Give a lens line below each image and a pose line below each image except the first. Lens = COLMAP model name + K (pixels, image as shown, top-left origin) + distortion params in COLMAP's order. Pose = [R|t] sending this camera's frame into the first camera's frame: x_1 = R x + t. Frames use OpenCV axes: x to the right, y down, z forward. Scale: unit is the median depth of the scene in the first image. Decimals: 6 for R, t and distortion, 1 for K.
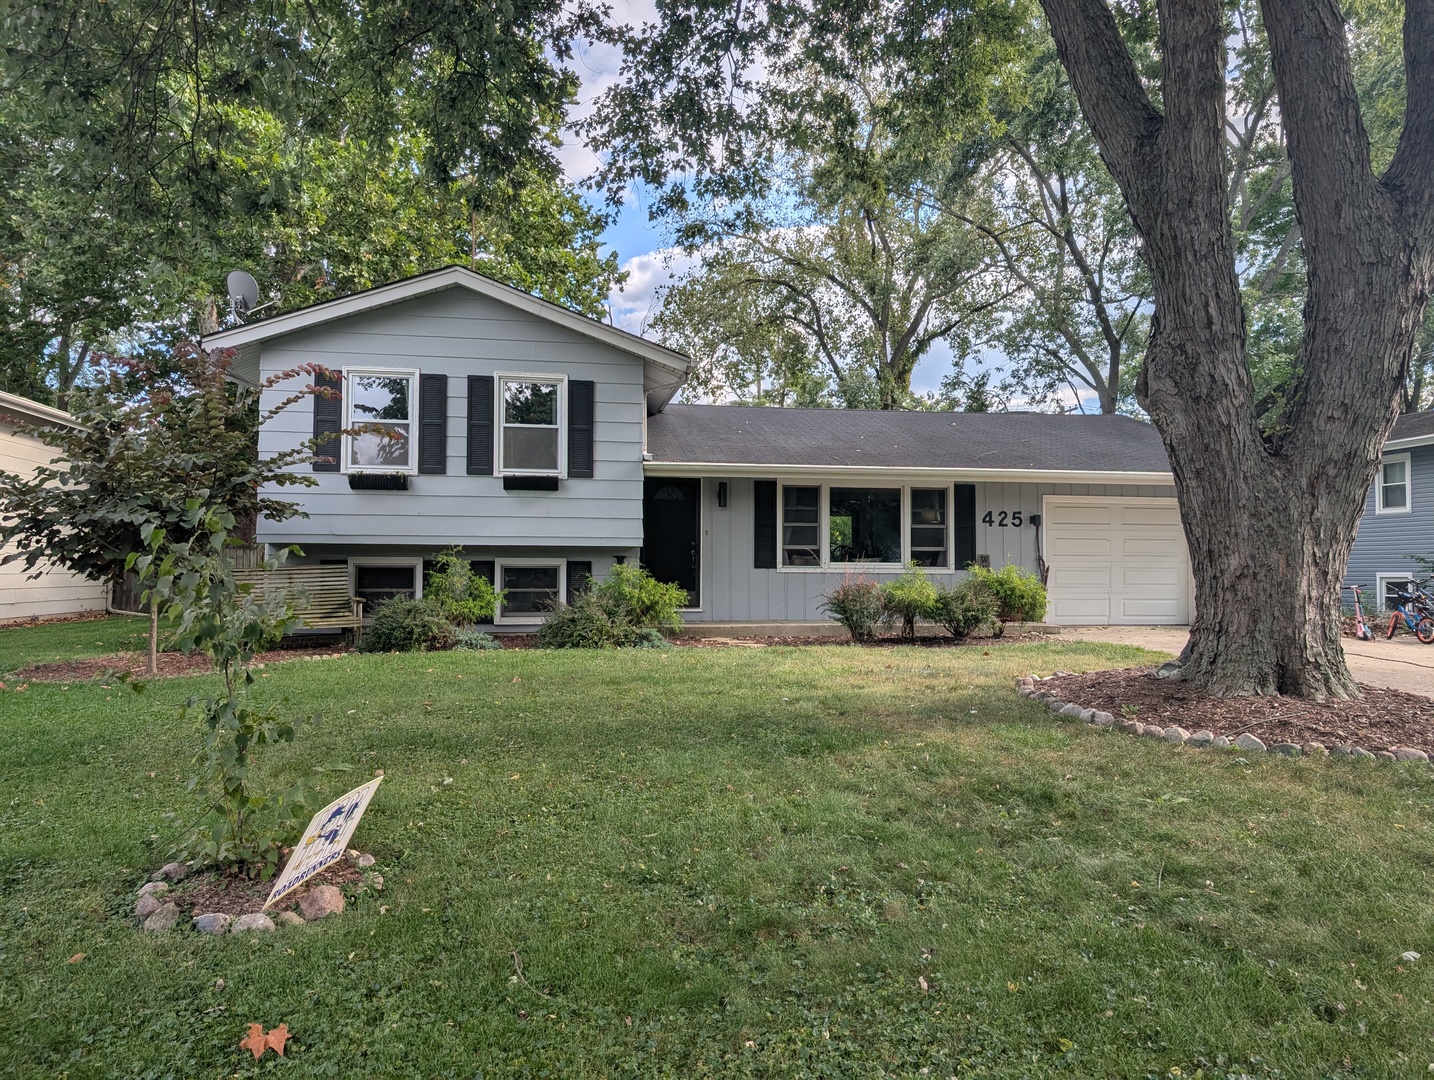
lens RADIAL K [[1016.5, 0, 717.0], [0, 1016.5, 540.0], [0, 0, 1]] dist [-0.002364, -0.000741]
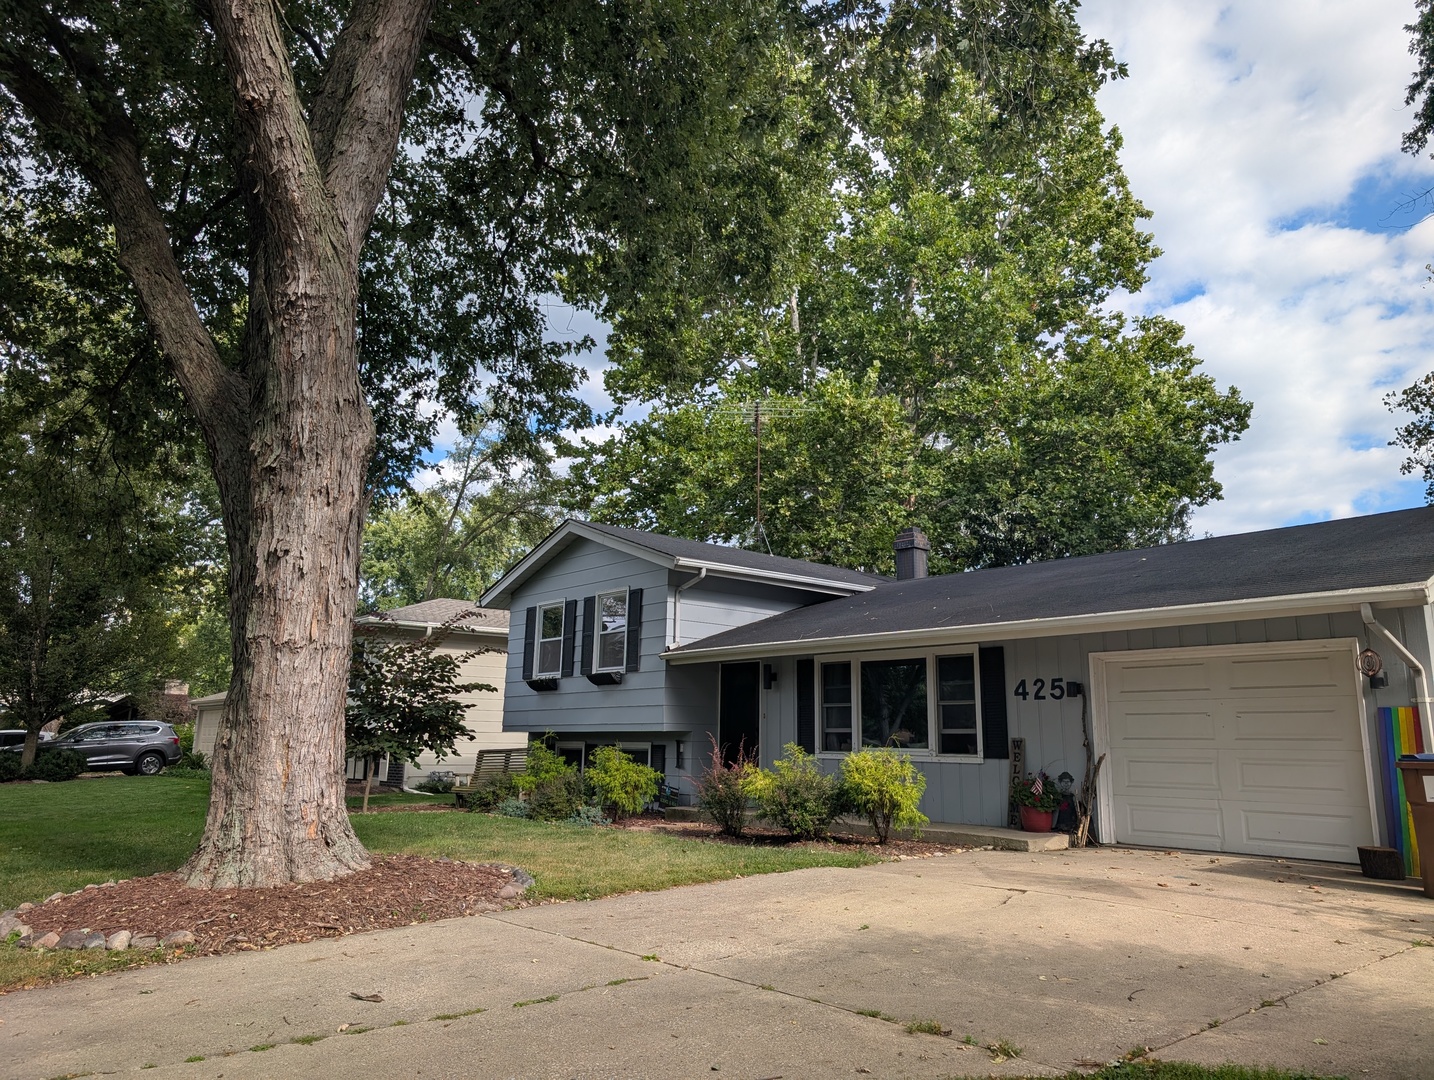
lens RADIAL K [[1016.5, 0, 717.0], [0, 1016.5, 540.0], [0, 0, 1]] dist [-0.002364, -0.000741]
pose [[0.507089, -0.161434, -0.846640, 0.808822], [0.028102, 0.984877, -0.170961, -0.008044], [0.861435, 0.062900, 0.503957, 0.428234]]
